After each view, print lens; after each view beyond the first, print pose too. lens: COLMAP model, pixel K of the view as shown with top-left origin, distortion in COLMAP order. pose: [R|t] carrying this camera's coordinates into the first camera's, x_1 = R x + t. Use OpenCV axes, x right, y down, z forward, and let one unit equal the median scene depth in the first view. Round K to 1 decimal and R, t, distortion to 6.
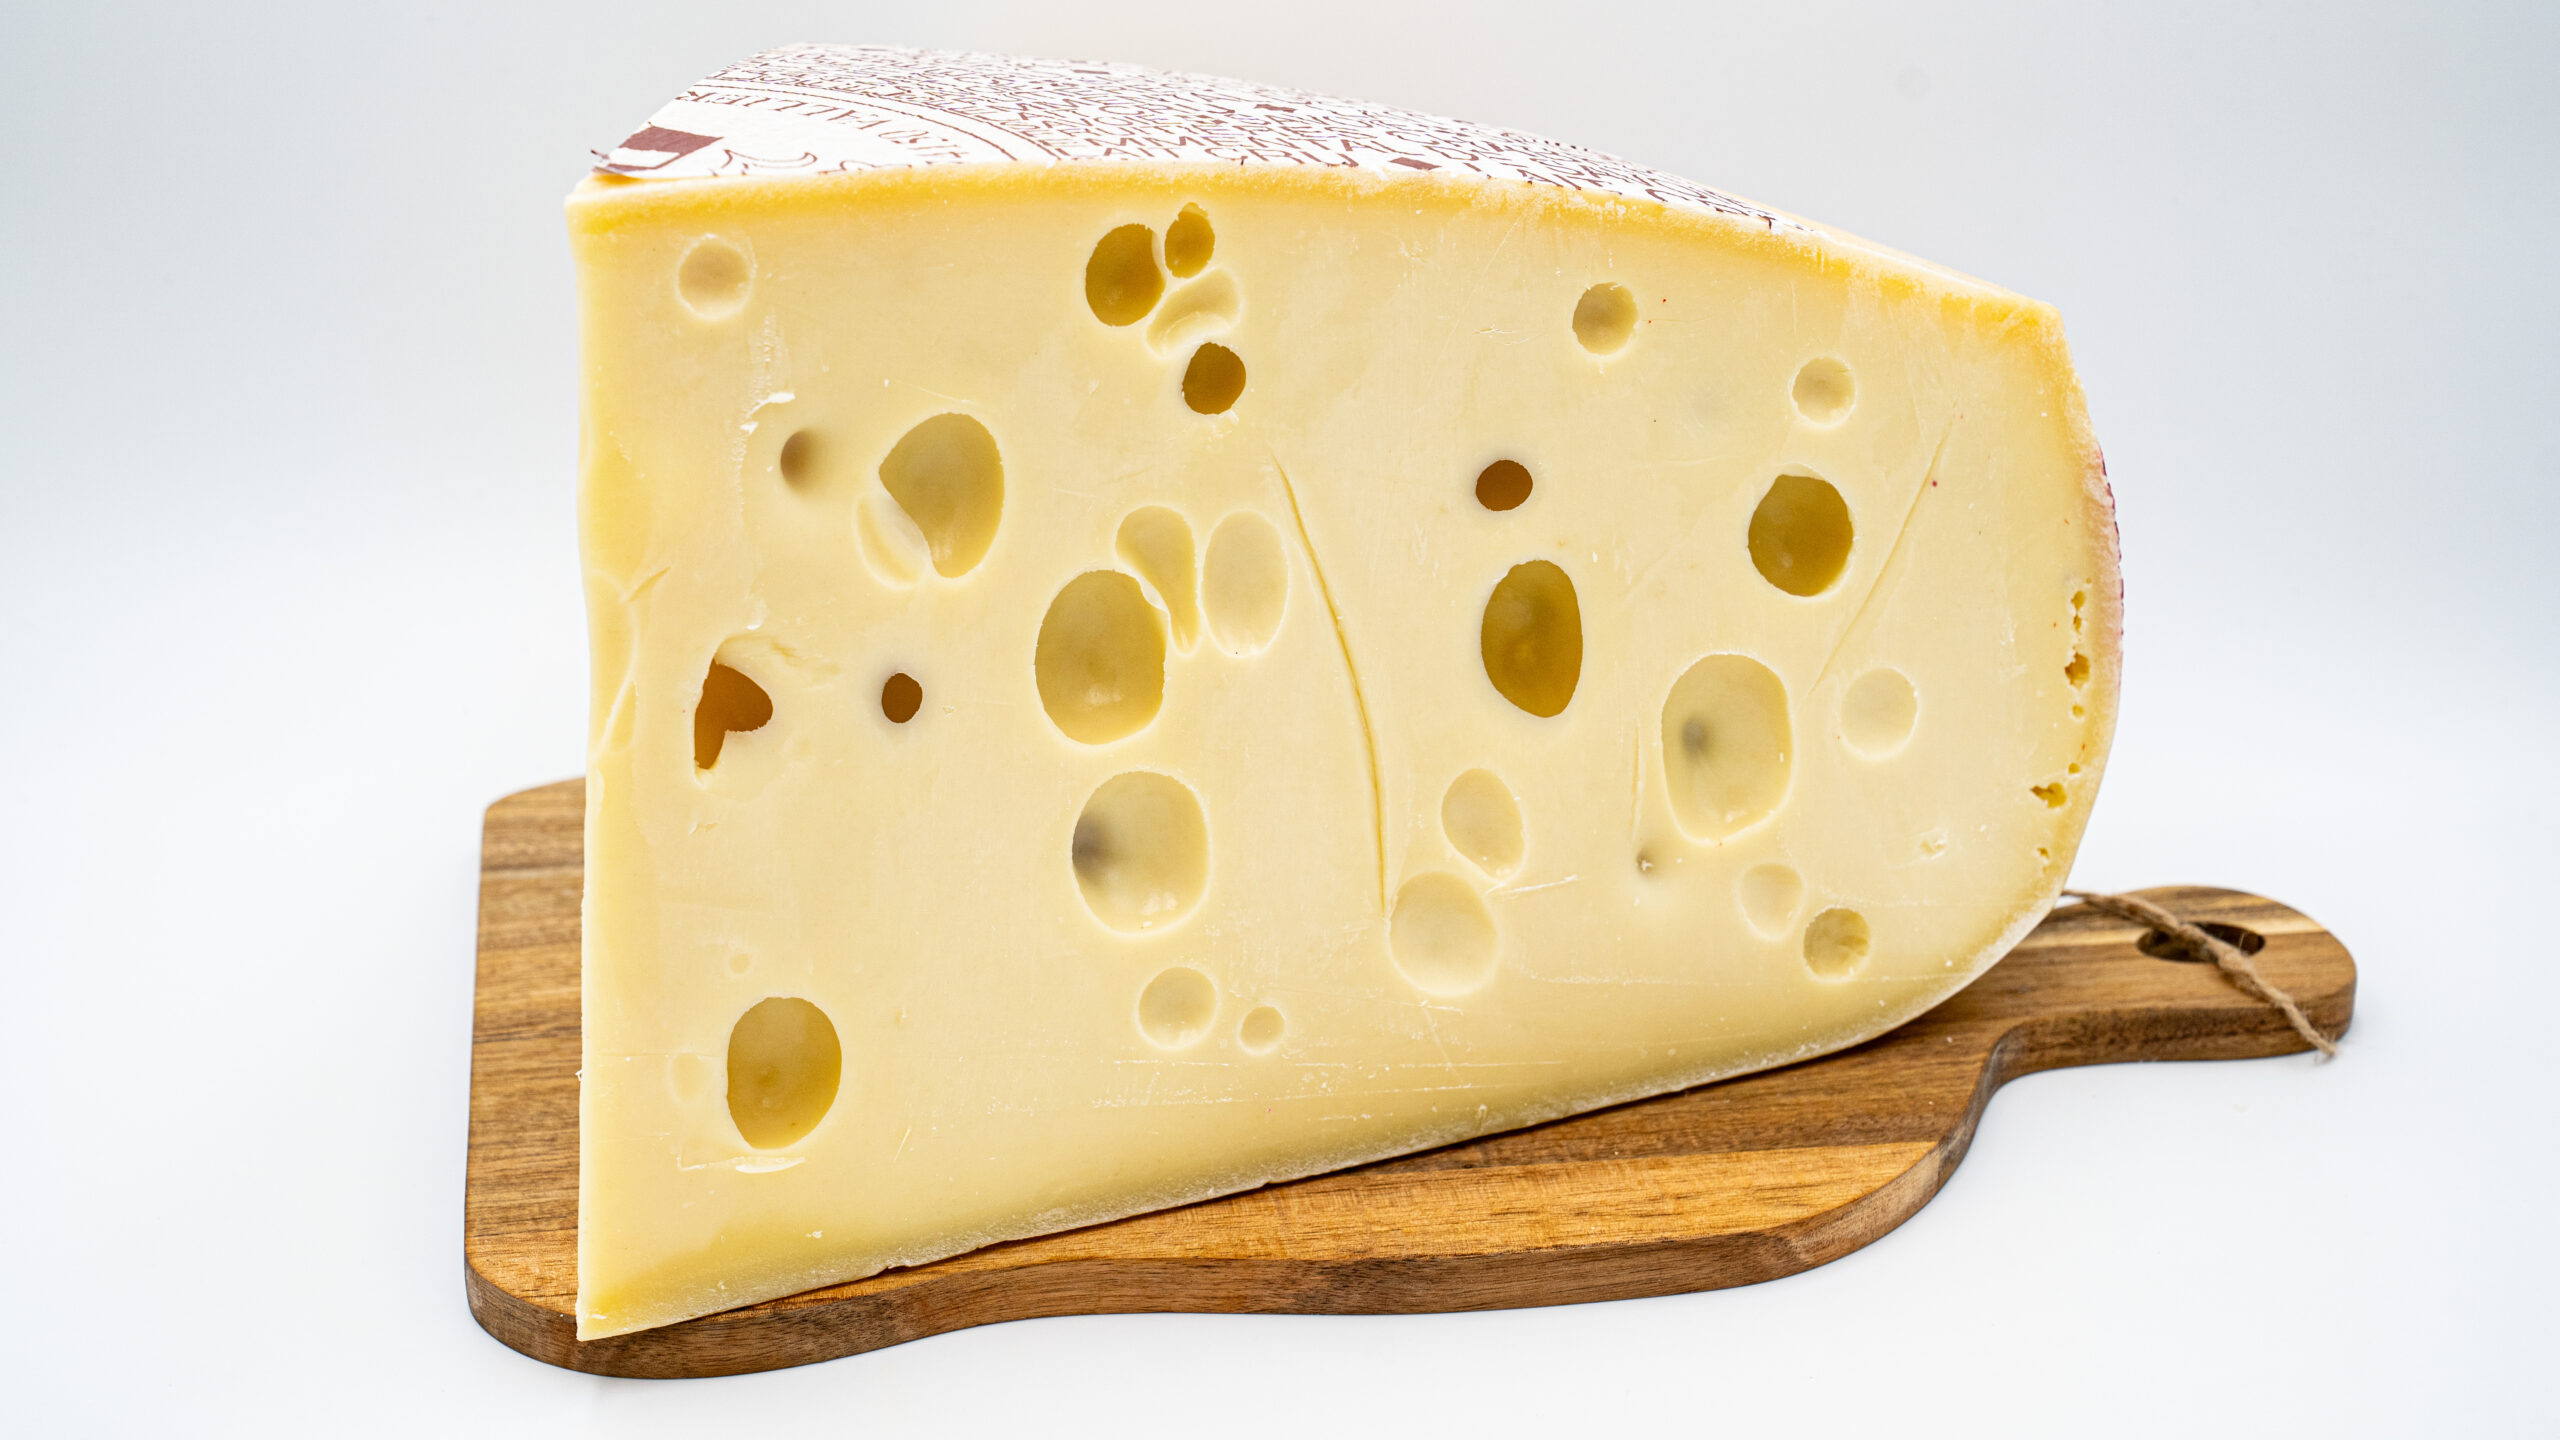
lens RADIAL K [[4075.7, 0, 1270.5], [0, 4075.7, 692.3], [0, 0, 1]] dist [0.174134, 0.000000]
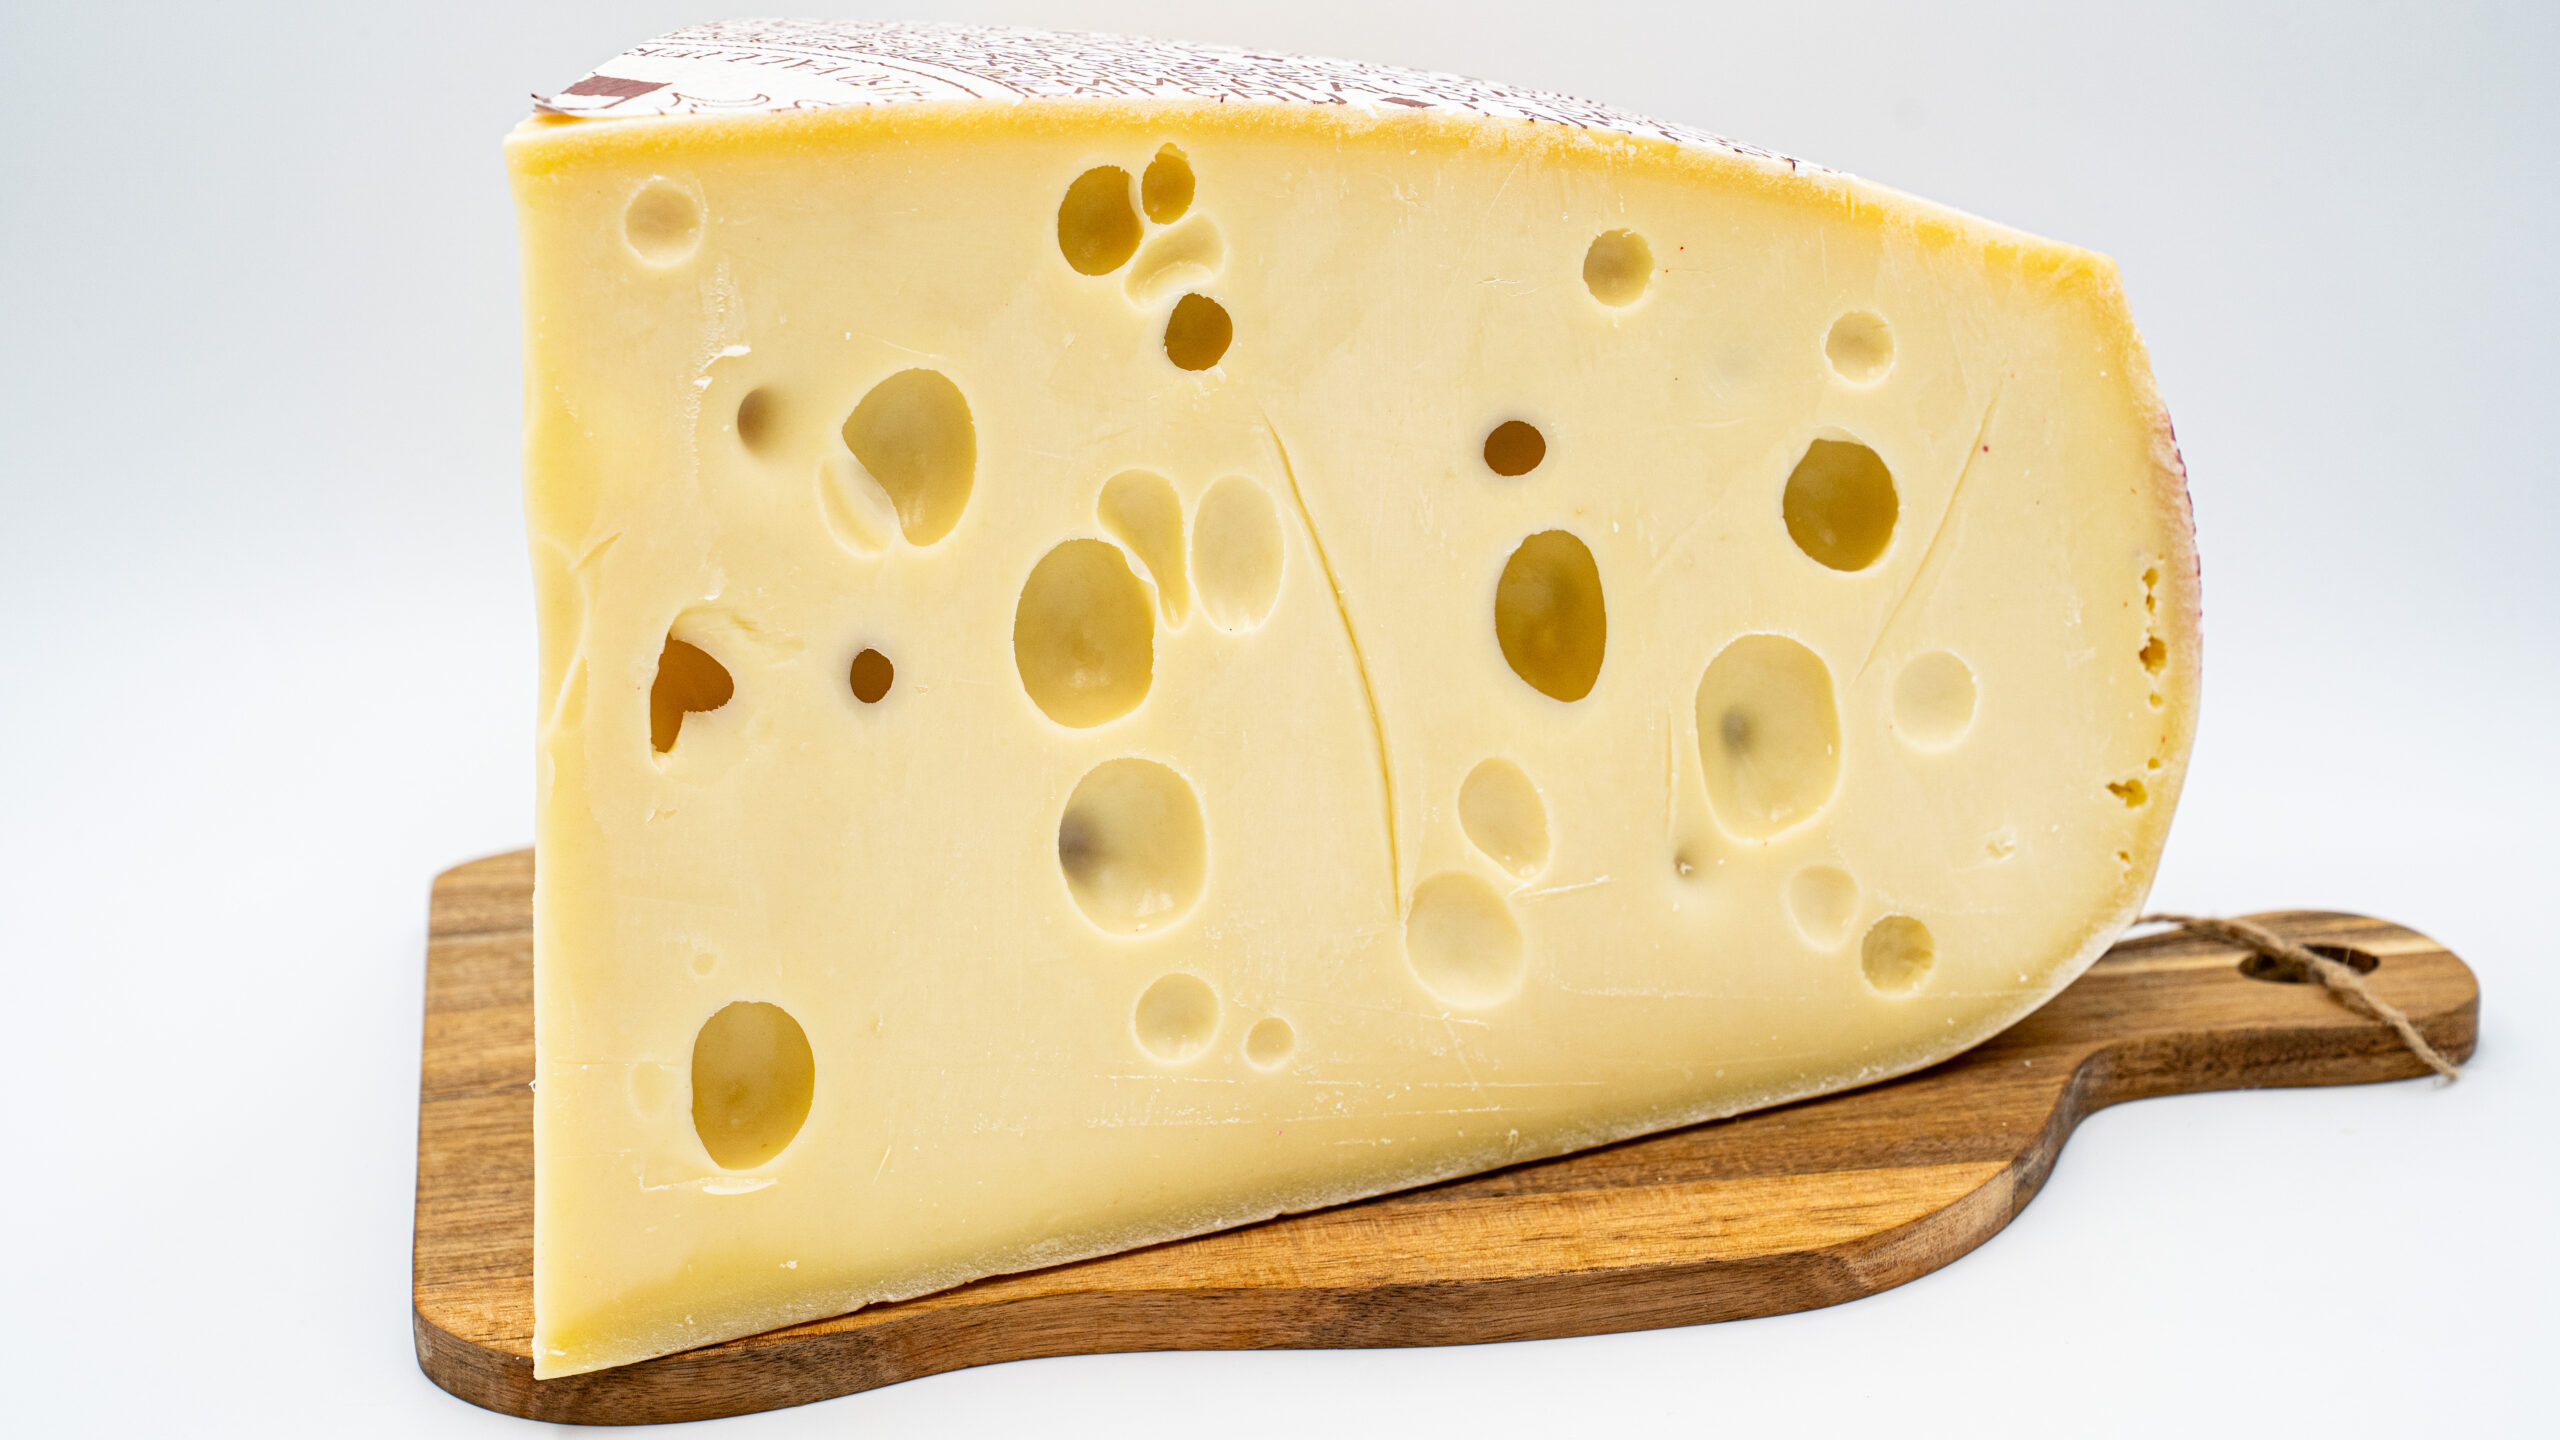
lens RADIAL K [[4866.9, 0, 1296.4], [0, 4866.9, 705.4], [0, 0, 1]] dist [0.258705, 0.000000]
pose [[0.999621, -0.022437, -0.015972, 0.023656], [0.021475, 0.998085, -0.058010, 0.071208], [0.017243, 0.057645, 0.998188, -0.110371]]
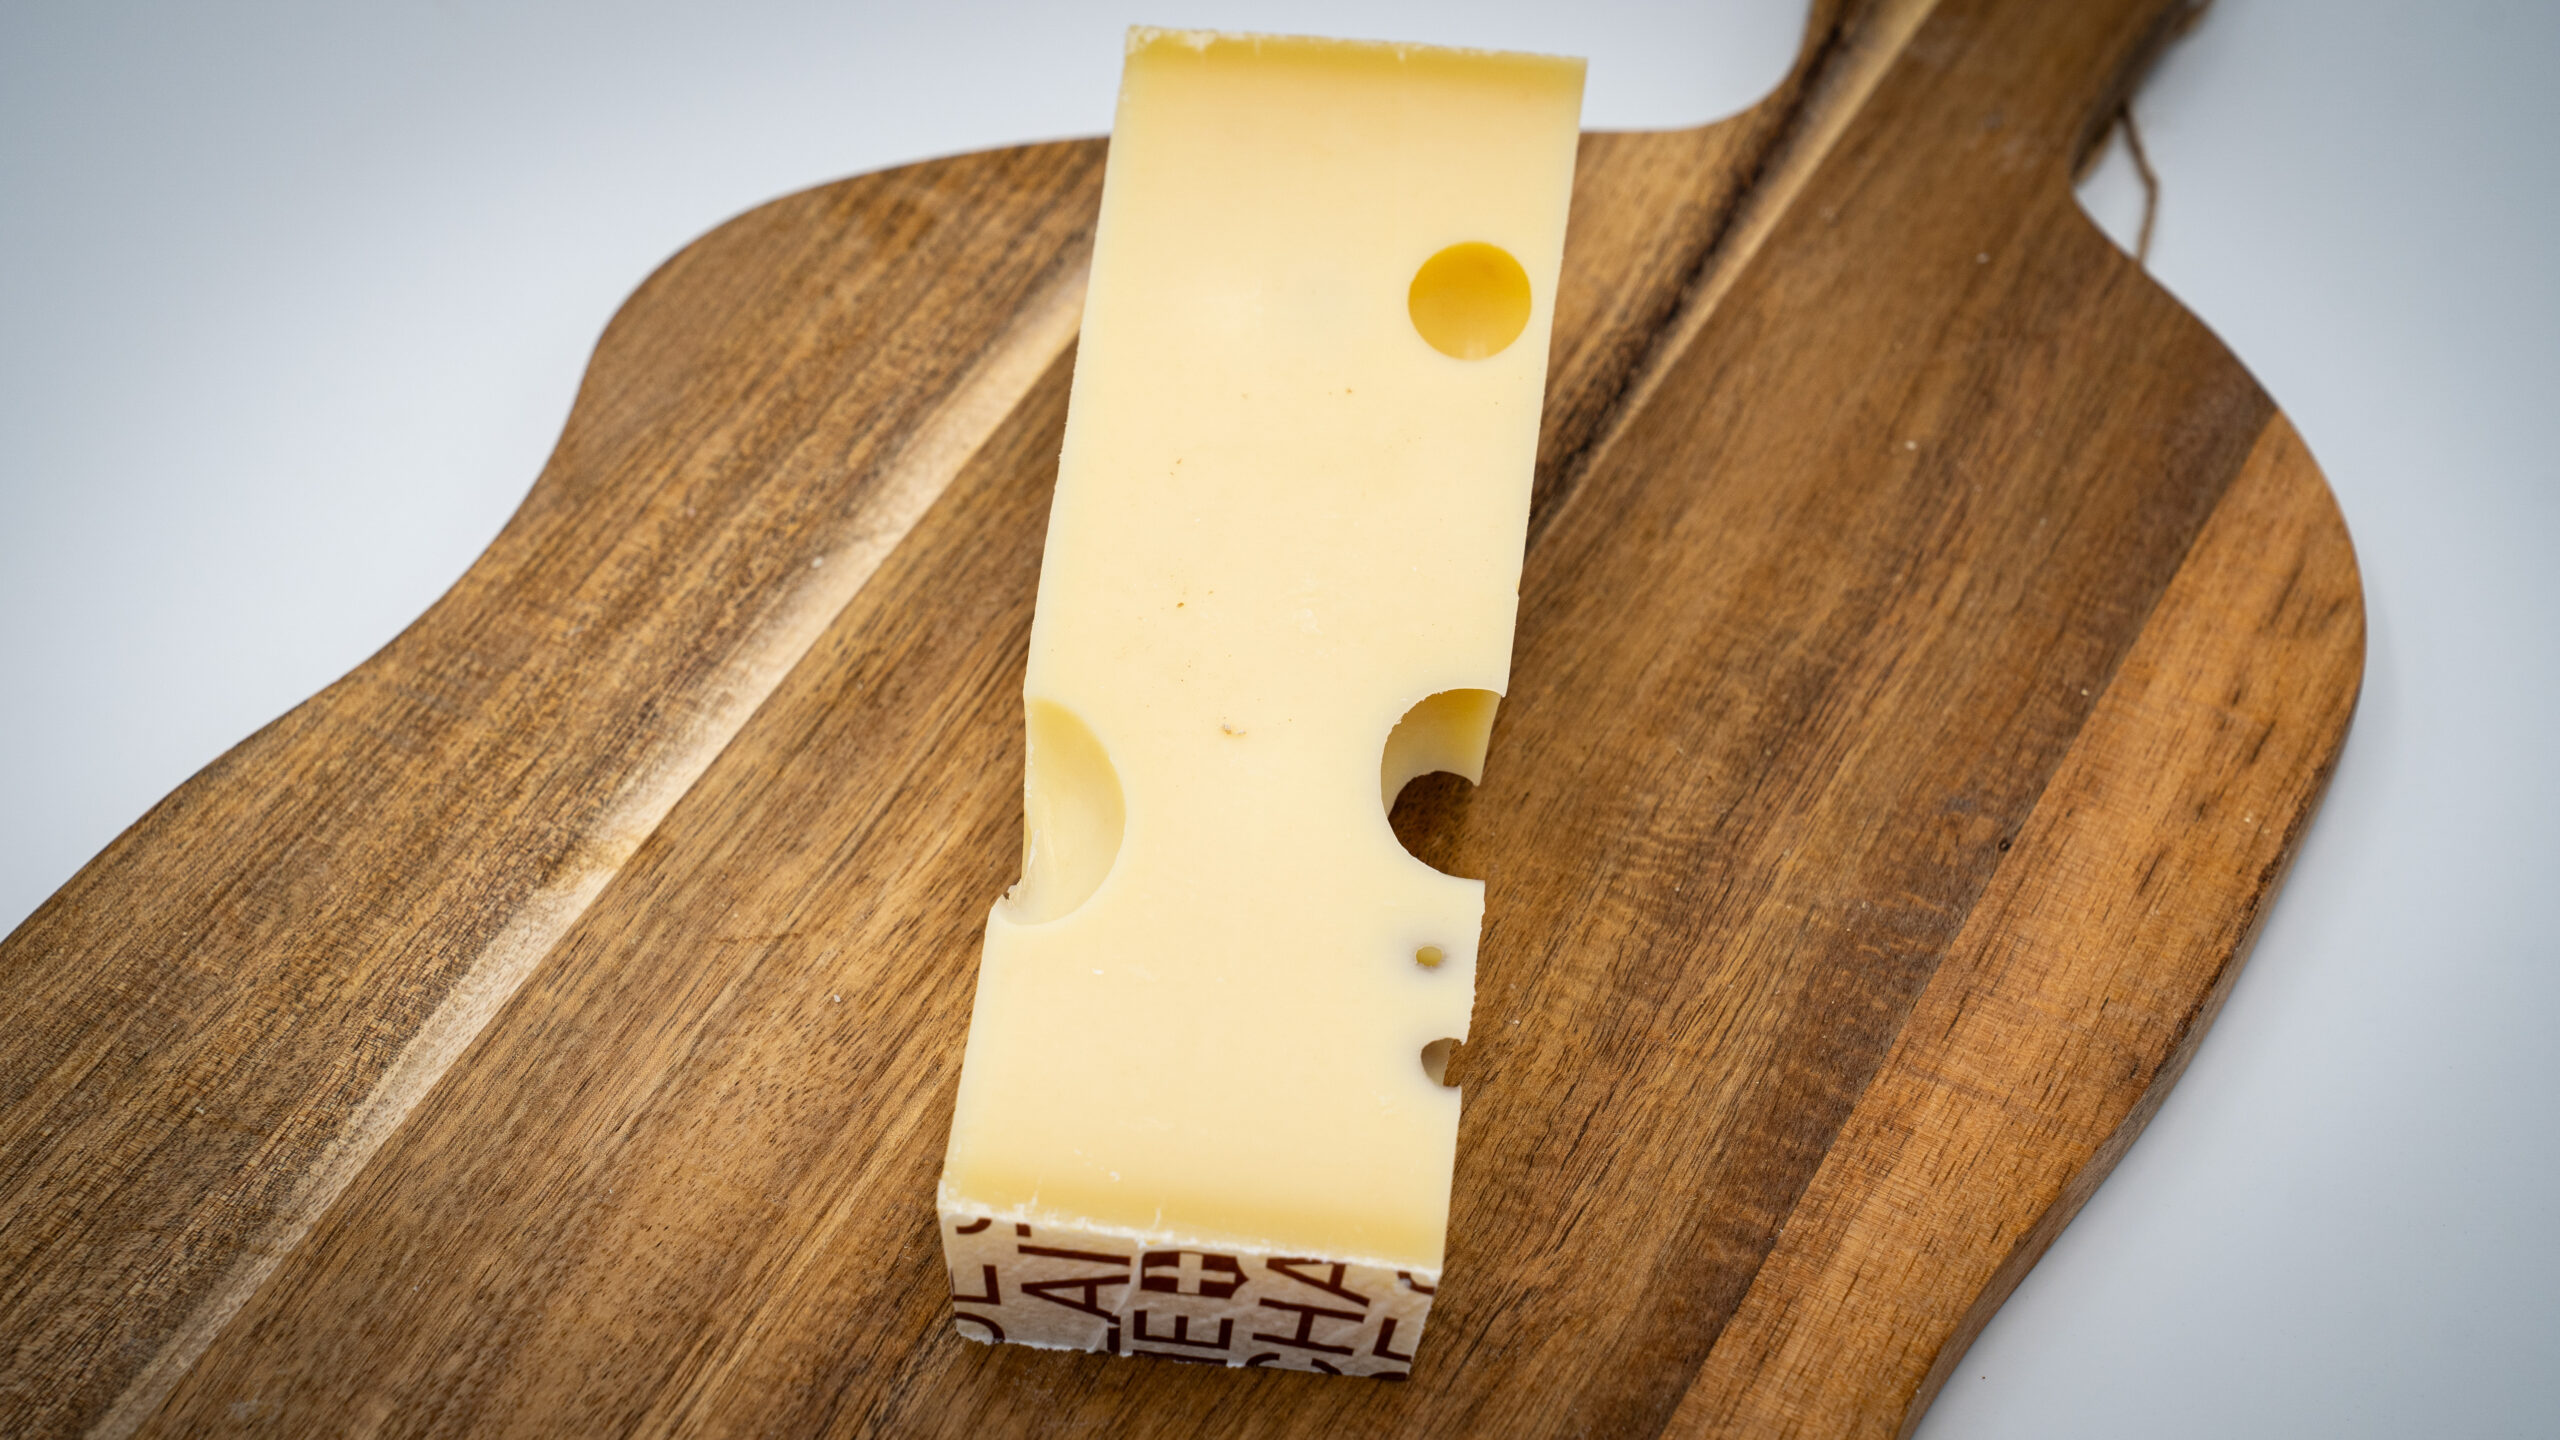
lens RADIAL K [[4650.3, 0, 1301.4], [0, 4650.3, 710.3], [0, 0, 1]] dist [0.259493, 0.000000]
pose [[0.588041, -0.598738, 0.543801, -0.431932], [0.312678, 0.788338, 0.529864, -0.350020], [-0.745949, -0.141548, 0.650787, 0.617704]]
